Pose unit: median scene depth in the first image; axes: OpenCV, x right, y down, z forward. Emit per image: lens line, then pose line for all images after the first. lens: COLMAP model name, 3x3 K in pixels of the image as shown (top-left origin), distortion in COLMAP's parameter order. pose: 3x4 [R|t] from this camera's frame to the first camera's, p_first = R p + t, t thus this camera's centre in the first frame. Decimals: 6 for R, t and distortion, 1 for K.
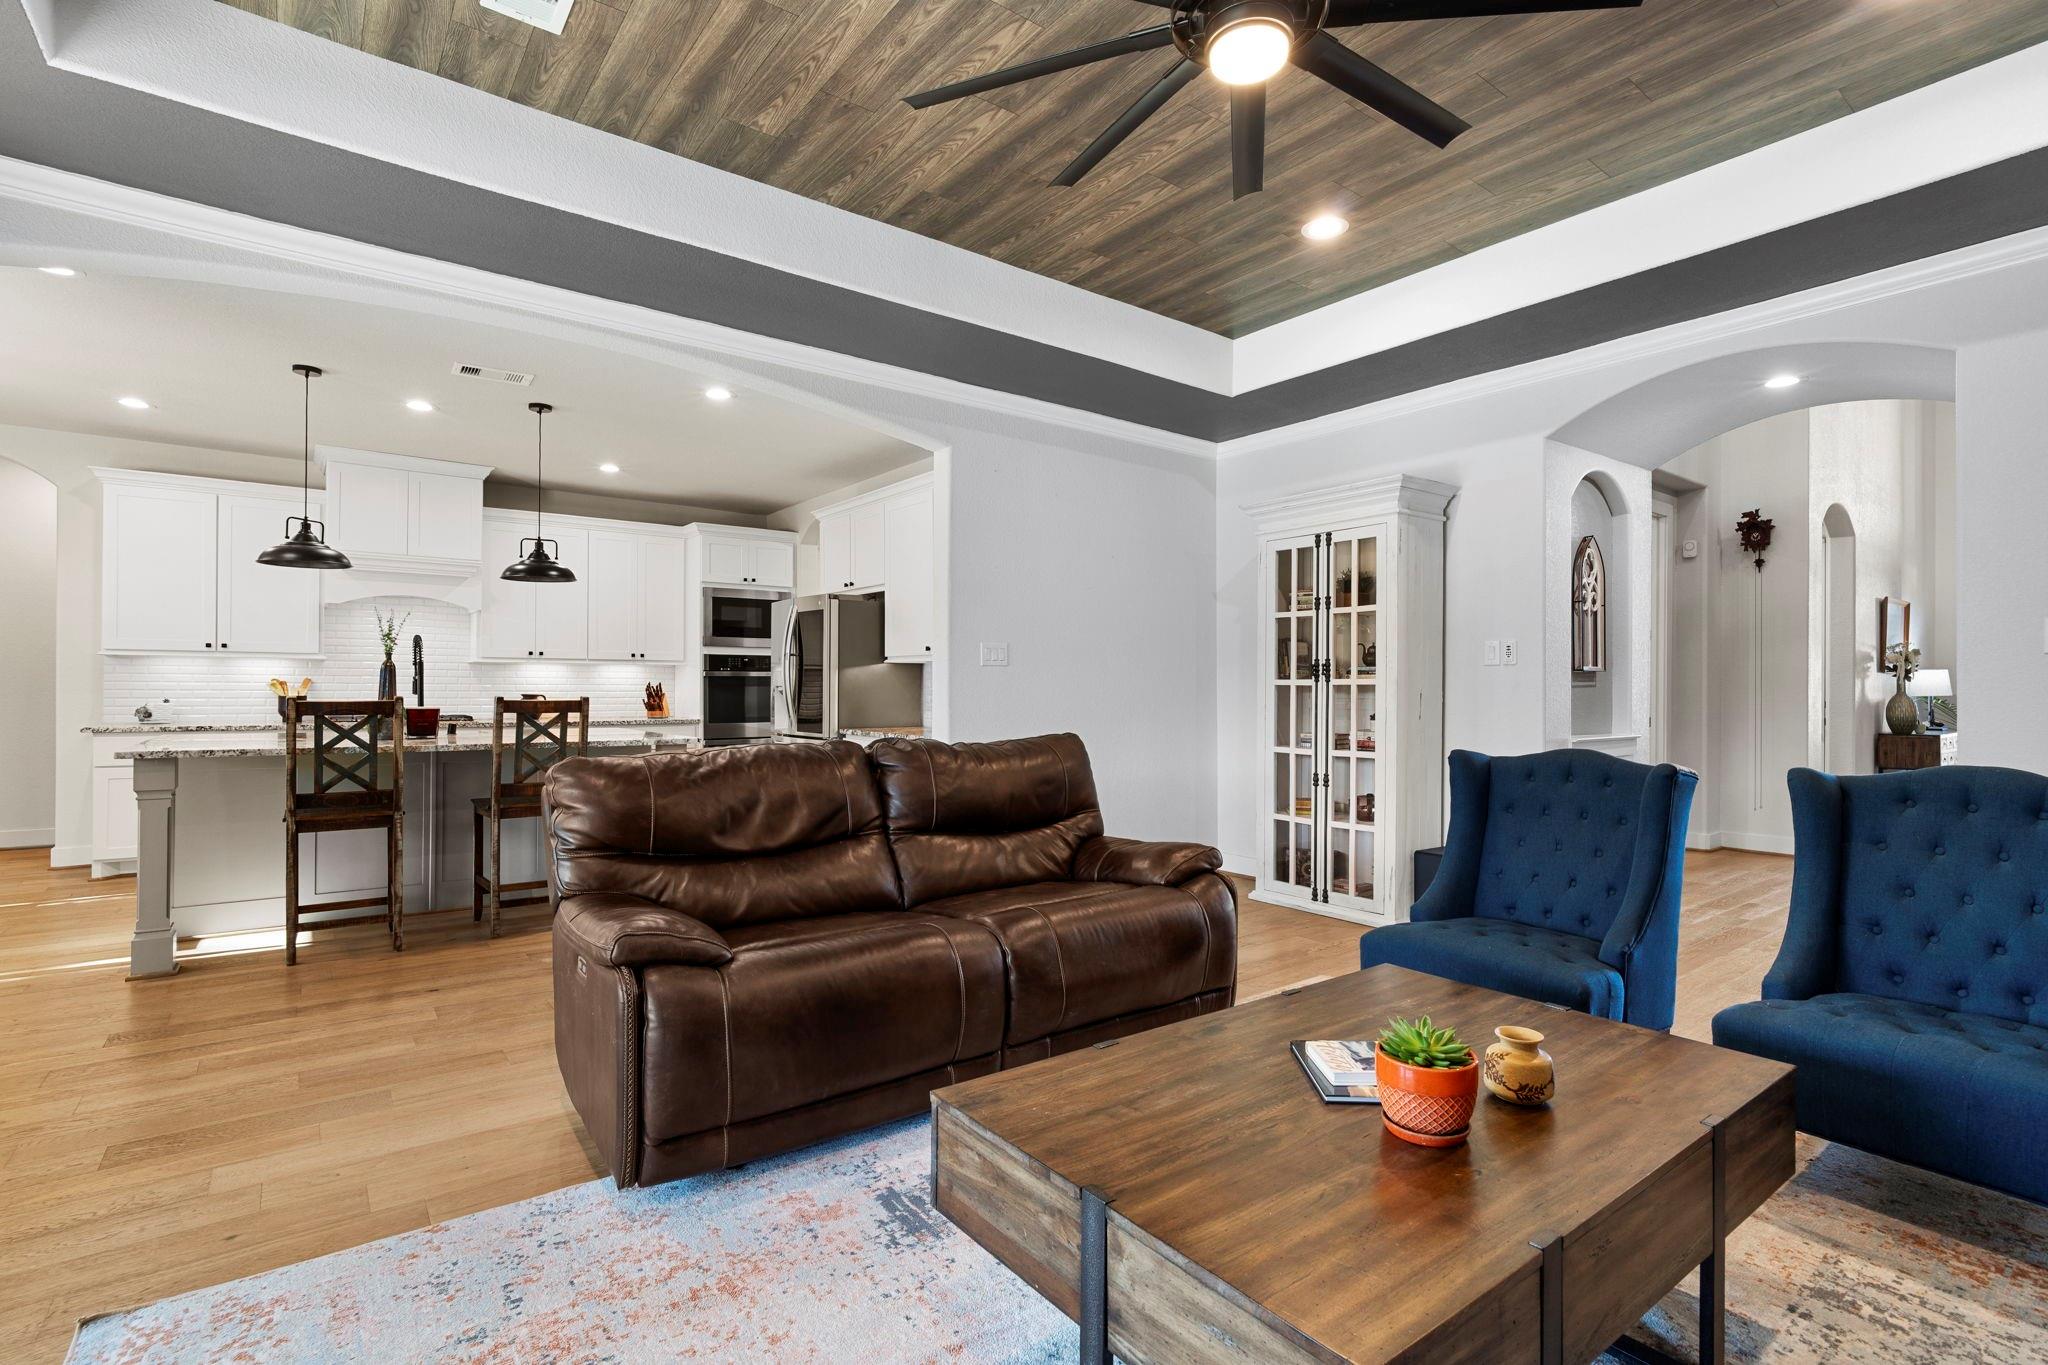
lens RADIAL K [[973.1, 0, 1022.0], [0, 973.1, 686.7], [0, 0, 1]] dist [-0.006156, 0.001085]
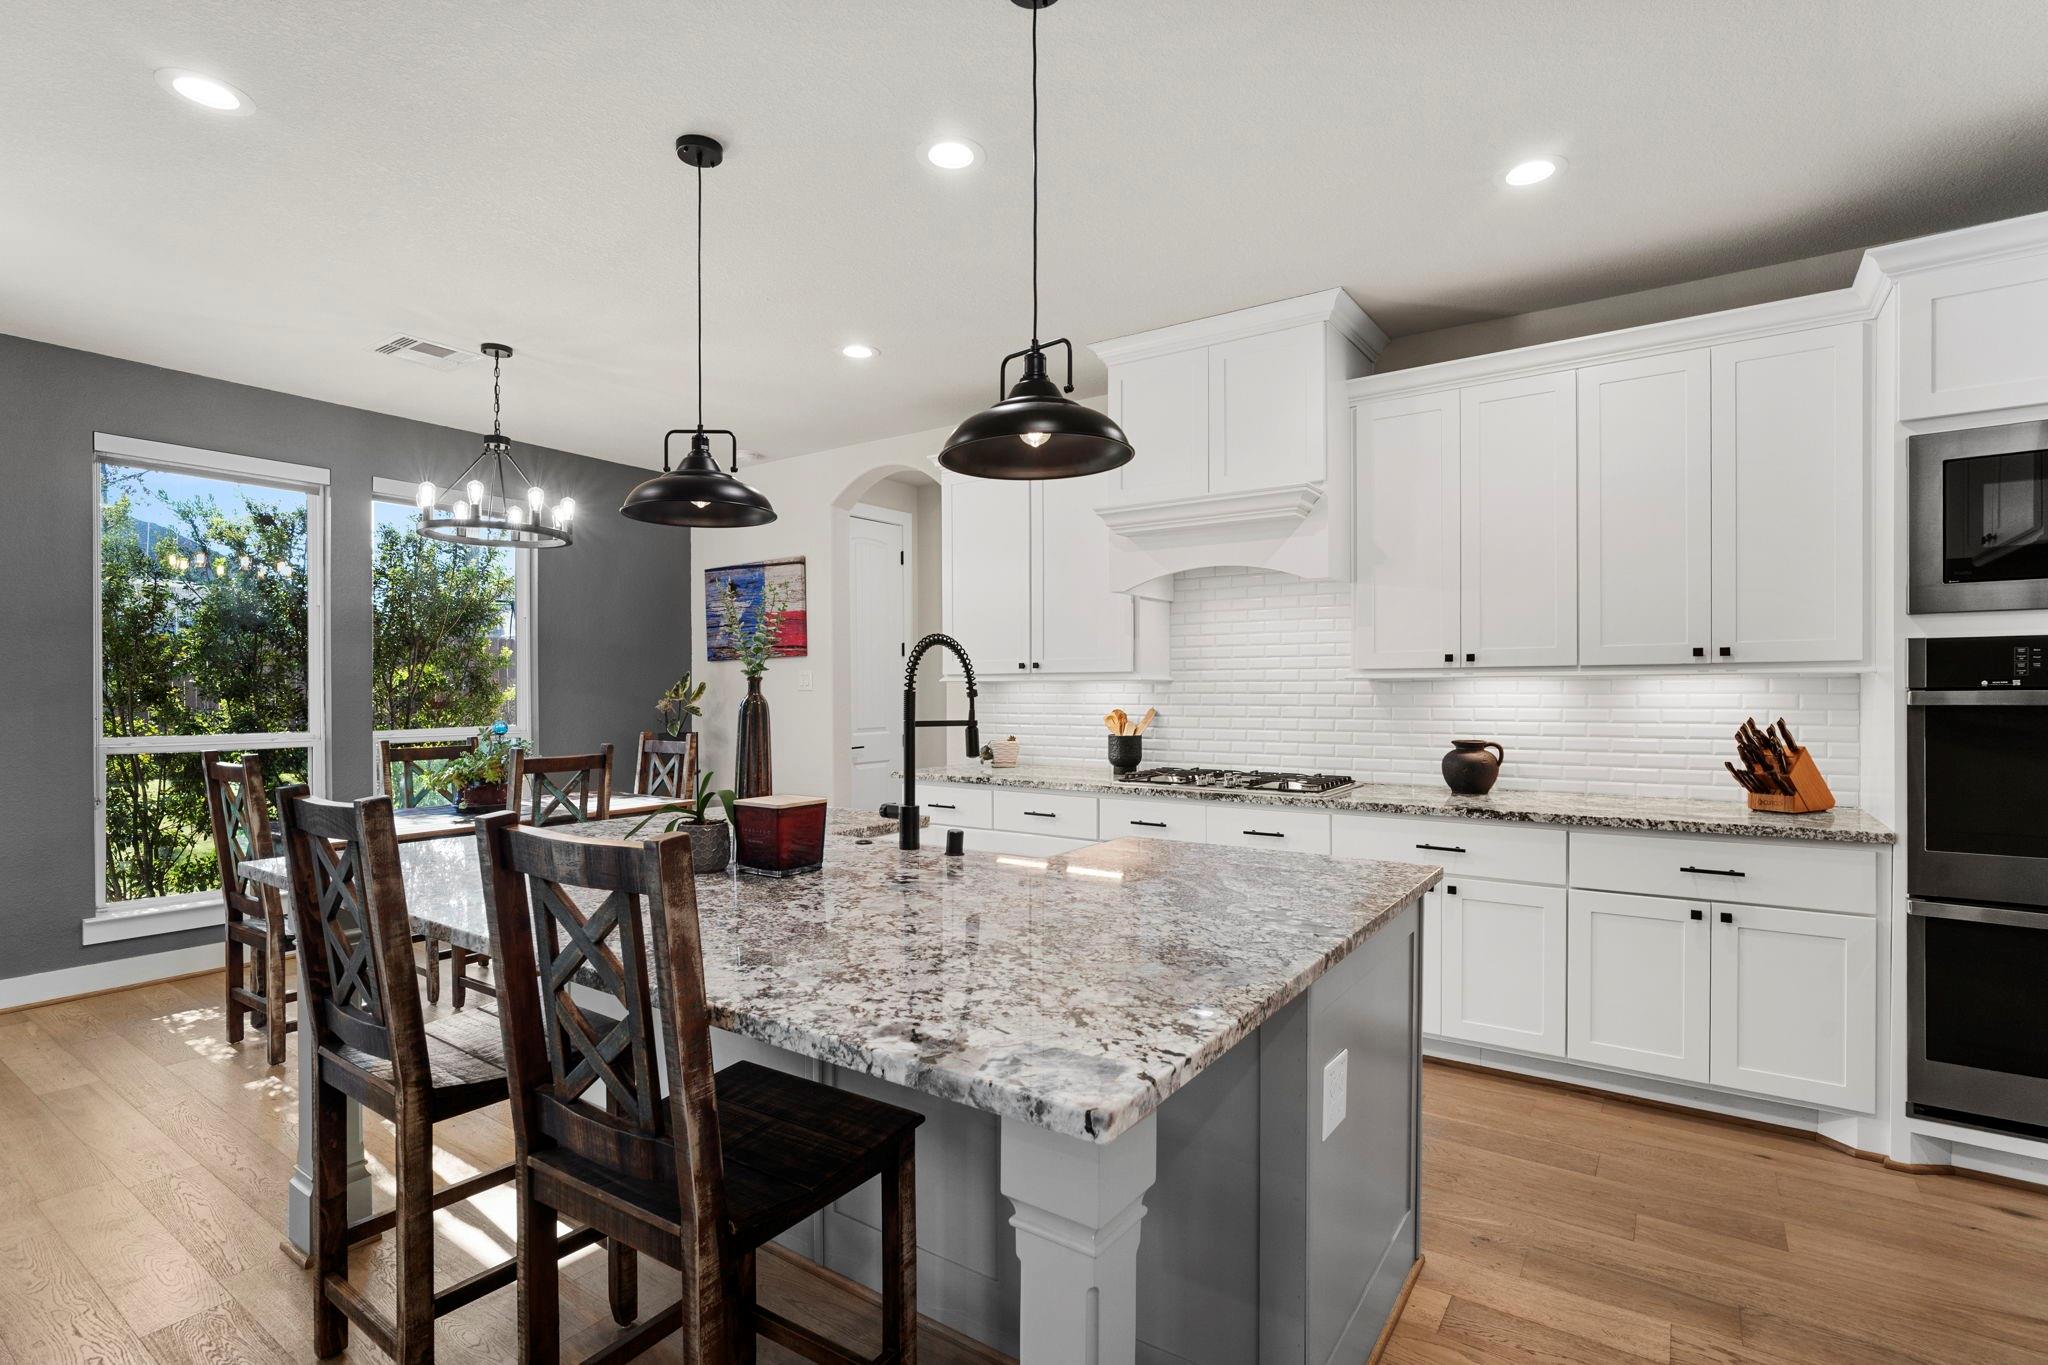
lens RADIAL K [[973.1, 0, 1031.3], [0, 973.1, 695.2], [0, 0, 1]] dist [-0.006156, 0.001085]
pose [[0.318859, -0.004535, -0.947791, -0.110322], [0.006932, 0.999973, -0.002453, -0.015589], [0.947777, -0.005788, 0.318882, 0.614143]]
